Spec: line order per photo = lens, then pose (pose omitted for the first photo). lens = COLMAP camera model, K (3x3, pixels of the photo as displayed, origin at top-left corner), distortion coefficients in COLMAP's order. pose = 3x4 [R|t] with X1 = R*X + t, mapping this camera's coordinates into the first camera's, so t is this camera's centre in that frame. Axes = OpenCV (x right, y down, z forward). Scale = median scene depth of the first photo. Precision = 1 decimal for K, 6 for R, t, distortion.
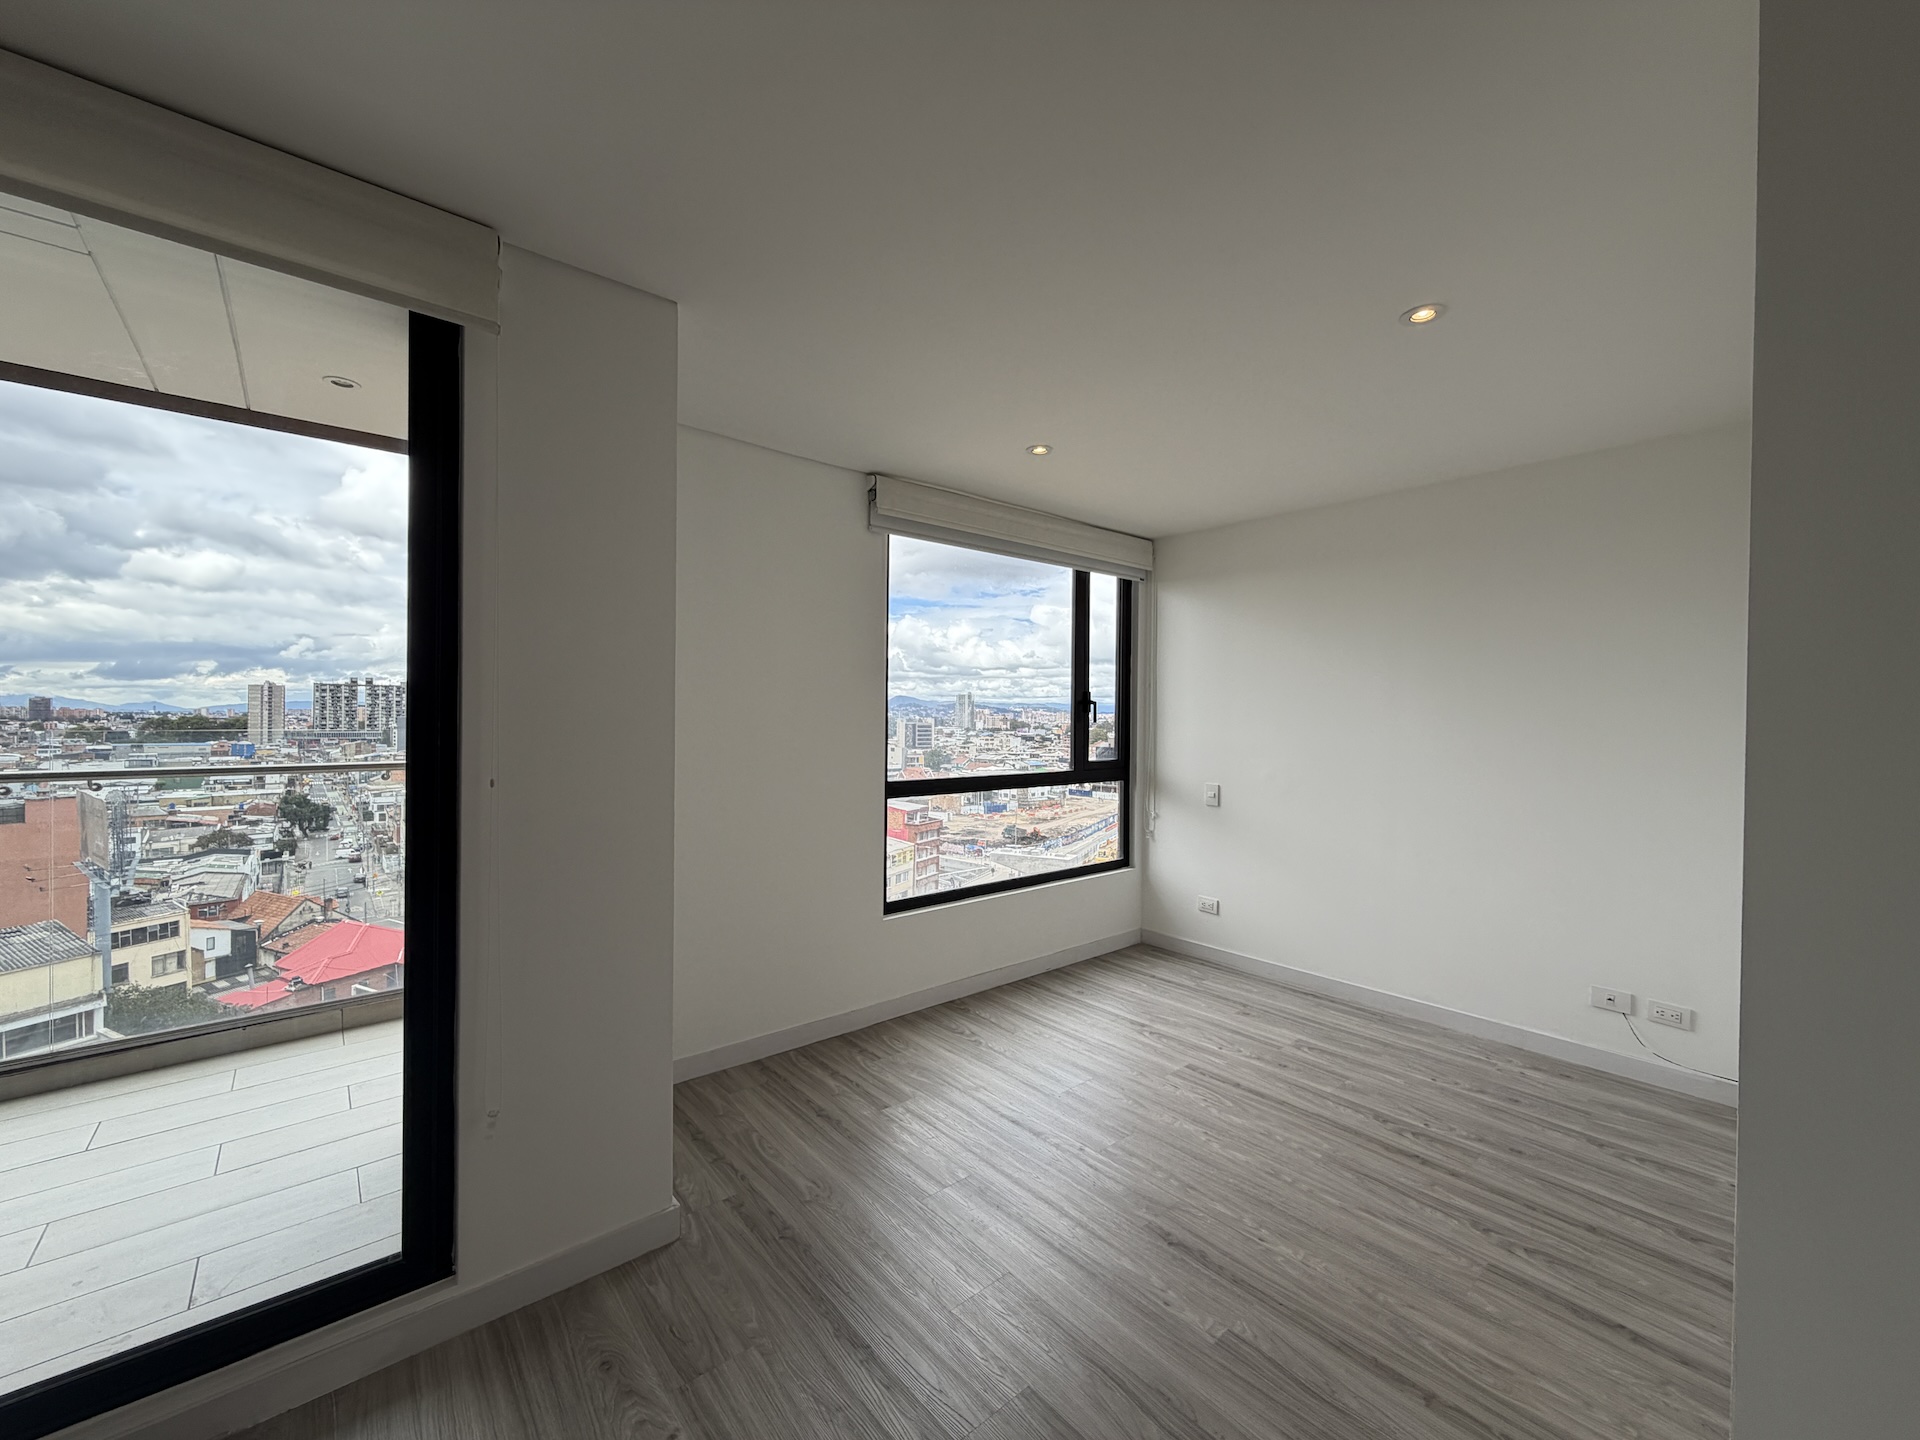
lens RADIAL K [[760.0, 0, 955.4], [0, 760.0, 718.6], [0, 0, 1]] dist [-0.000107, -0.000023]
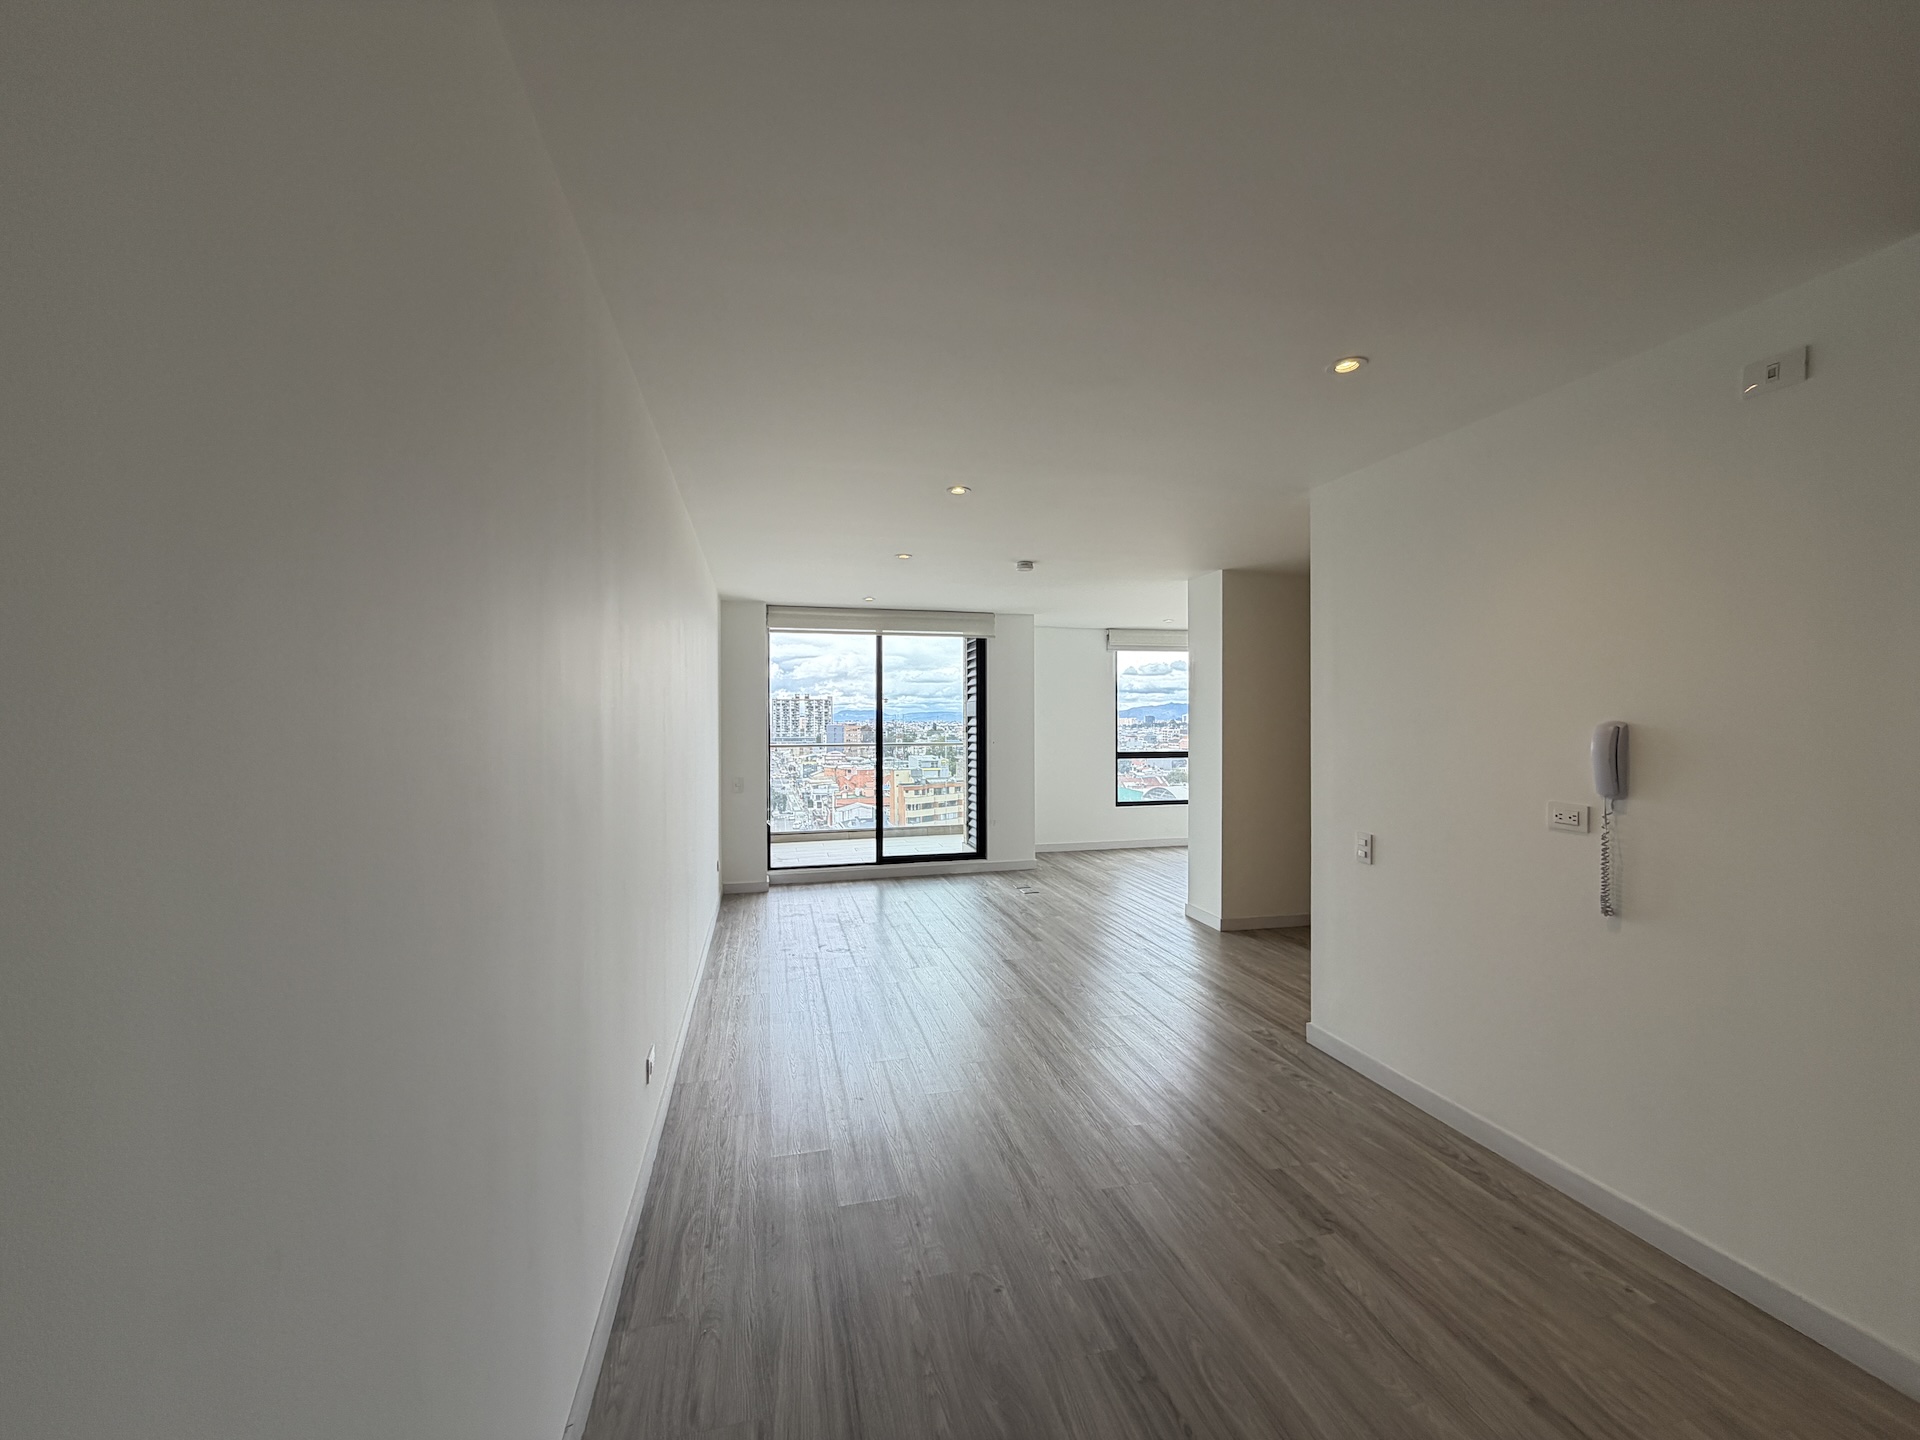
lens RADIAL K [[760.0, 0, 955.4], [0, 760.0, 718.6], [0, 0, 1]] dist [-0.000107, -0.000023]
pose [[0.894945, -0.011165, -0.446036, 0.401635], [0.008202, 0.999930, -0.008572, -0.004985], [0.446100, 0.004013, 0.894974, -1.062631]]
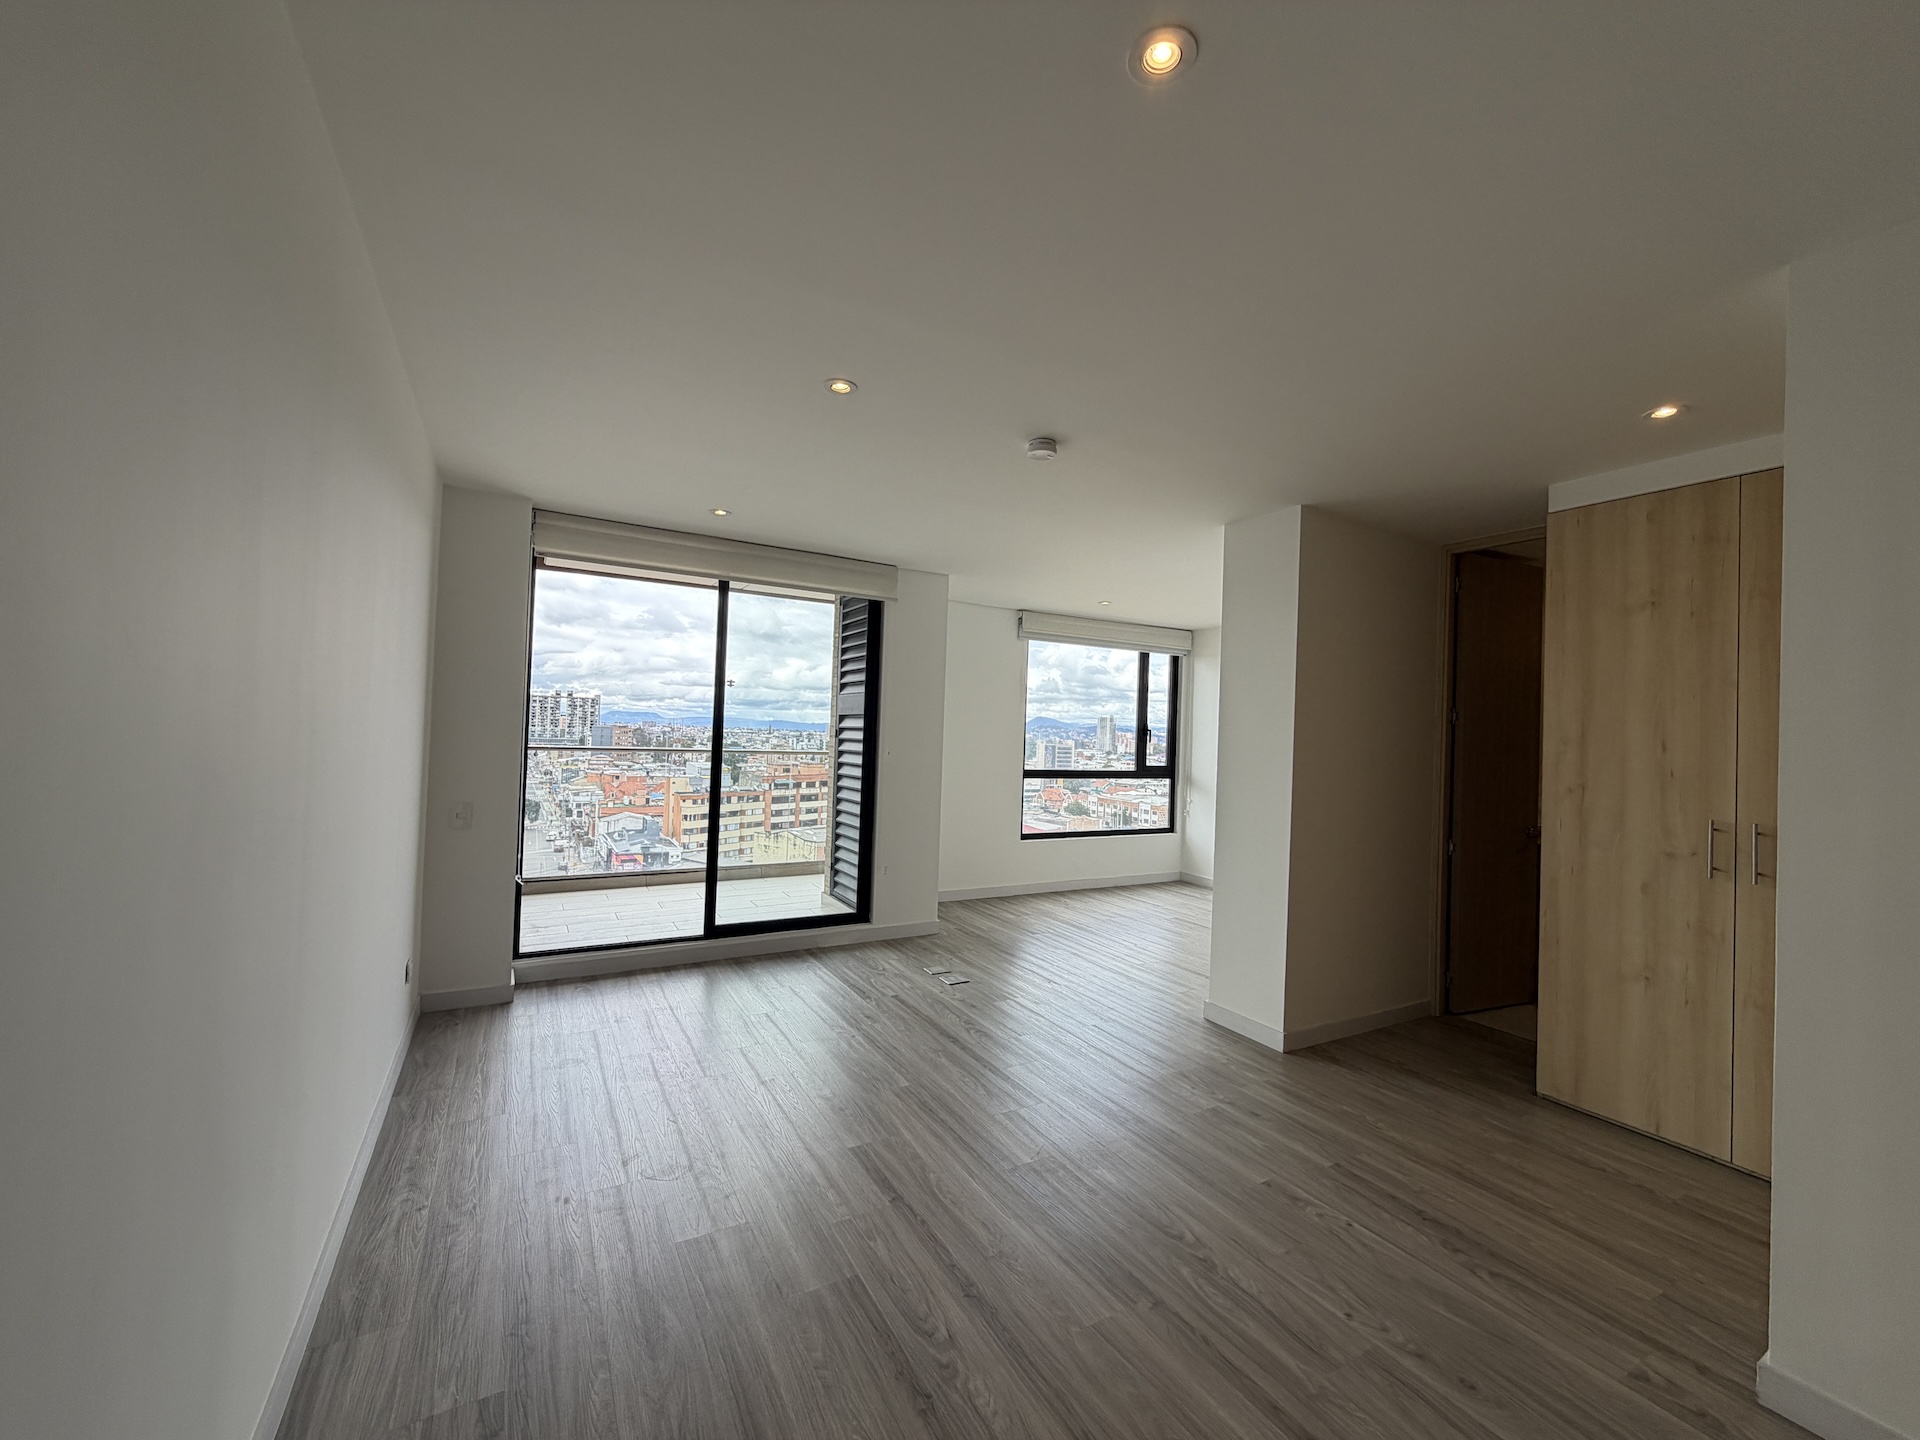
lens RADIAL K [[760.0, 0, 955.4], [0, 760.0, 718.6], [0, 0, 1]] dist [-0.000107, -0.000023]
pose [[0.982737, 0.022993, -0.183574, 0.064556], [-0.028059, 0.999292, -0.025046, 0.006756], [0.182868, 0.029765, 0.982687, -0.673271]]
